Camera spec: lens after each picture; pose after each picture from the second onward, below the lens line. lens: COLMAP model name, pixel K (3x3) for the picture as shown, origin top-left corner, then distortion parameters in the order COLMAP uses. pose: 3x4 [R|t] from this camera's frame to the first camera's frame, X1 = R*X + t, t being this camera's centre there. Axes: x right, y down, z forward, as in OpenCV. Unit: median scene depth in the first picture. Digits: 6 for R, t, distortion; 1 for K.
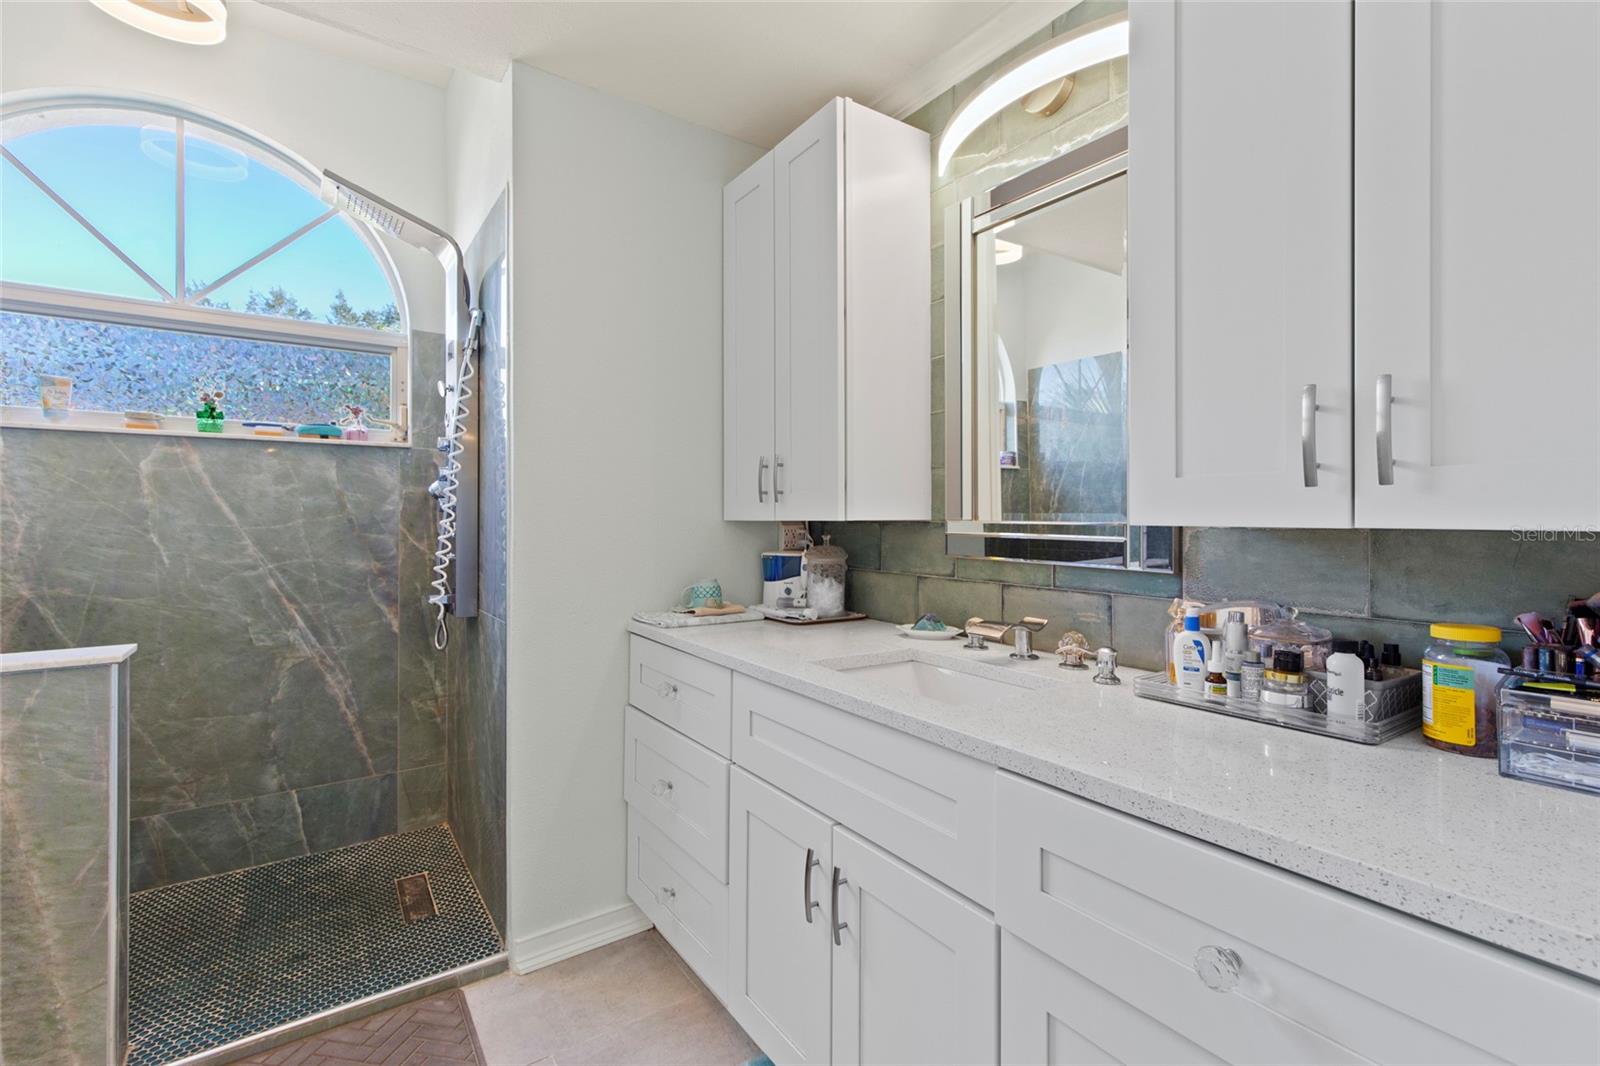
lens RADIAL K [[714.5, 0, 808.8], [0, 714.5, 524.5], [0, 0, 1]] dist [-0.000221, -0.000146]
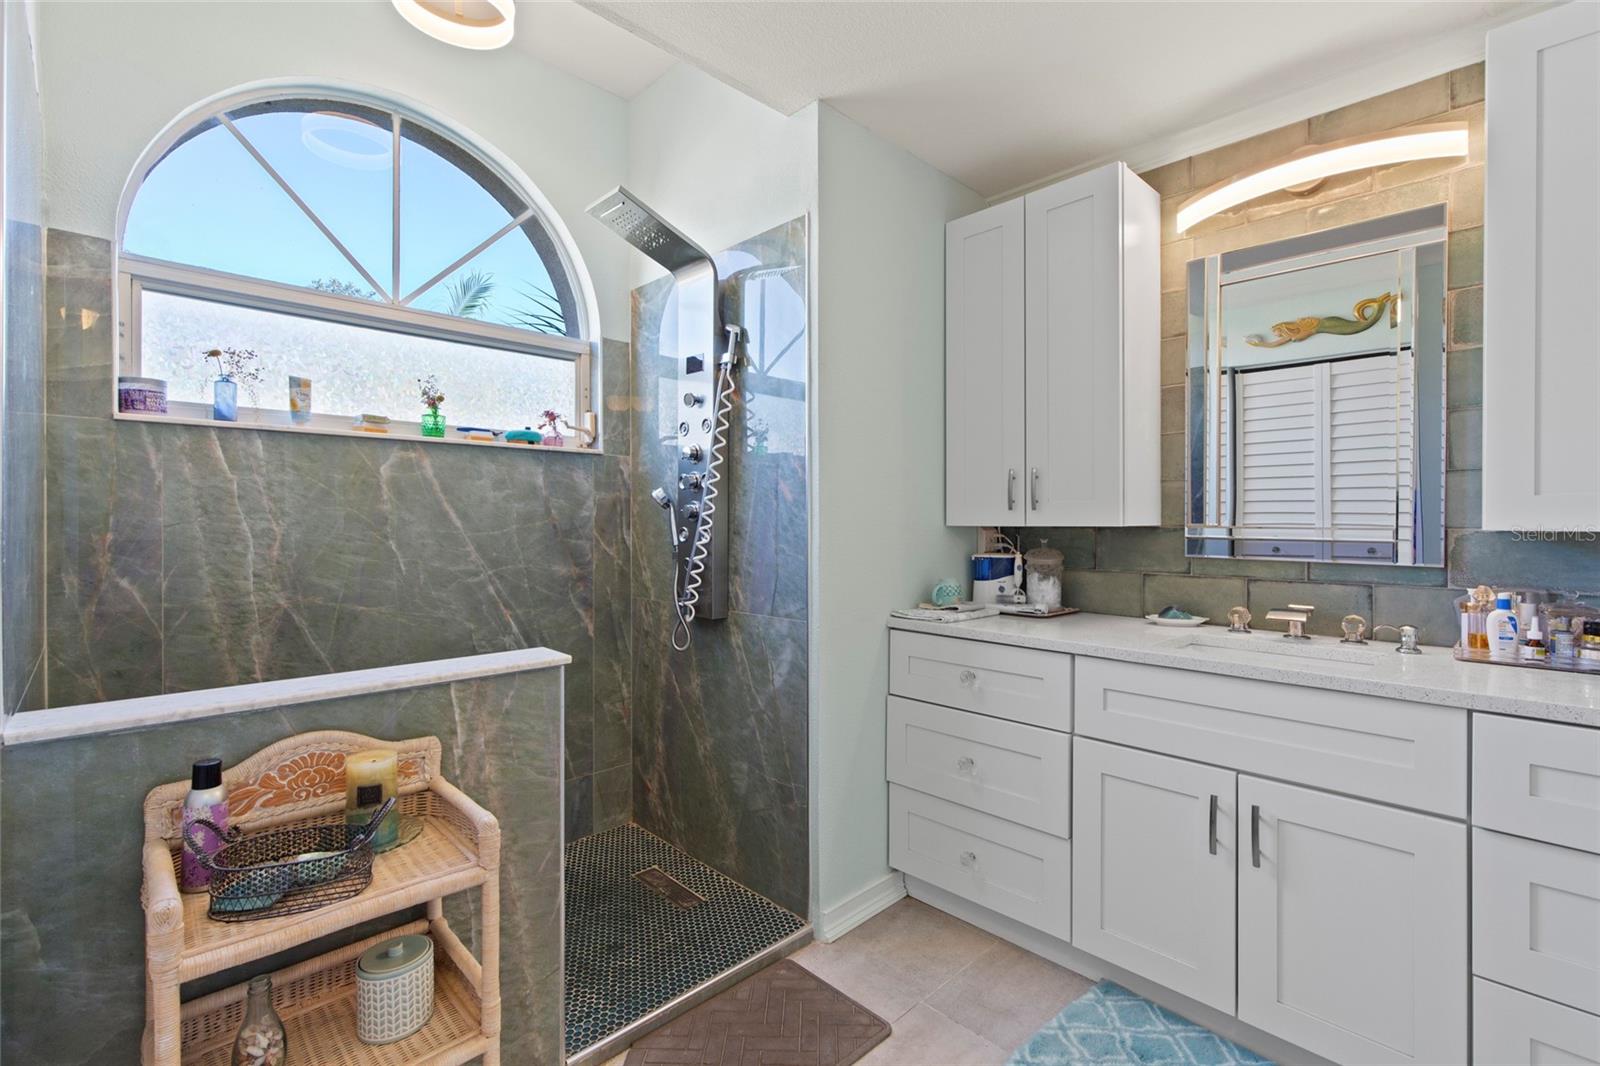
lens RADIAL K [[718.0, 0, 800.0], [0, 718.0, 533.0], [0, 0, 1]] dist [-0.007069, -0.000237]
pose [[0.987982, -0.003106, 0.154541, -0.525420], [0.001889, 0.999966, 0.008019, -0.003987], [-0.154560, -0.007631, 0.987954, -0.058793]]
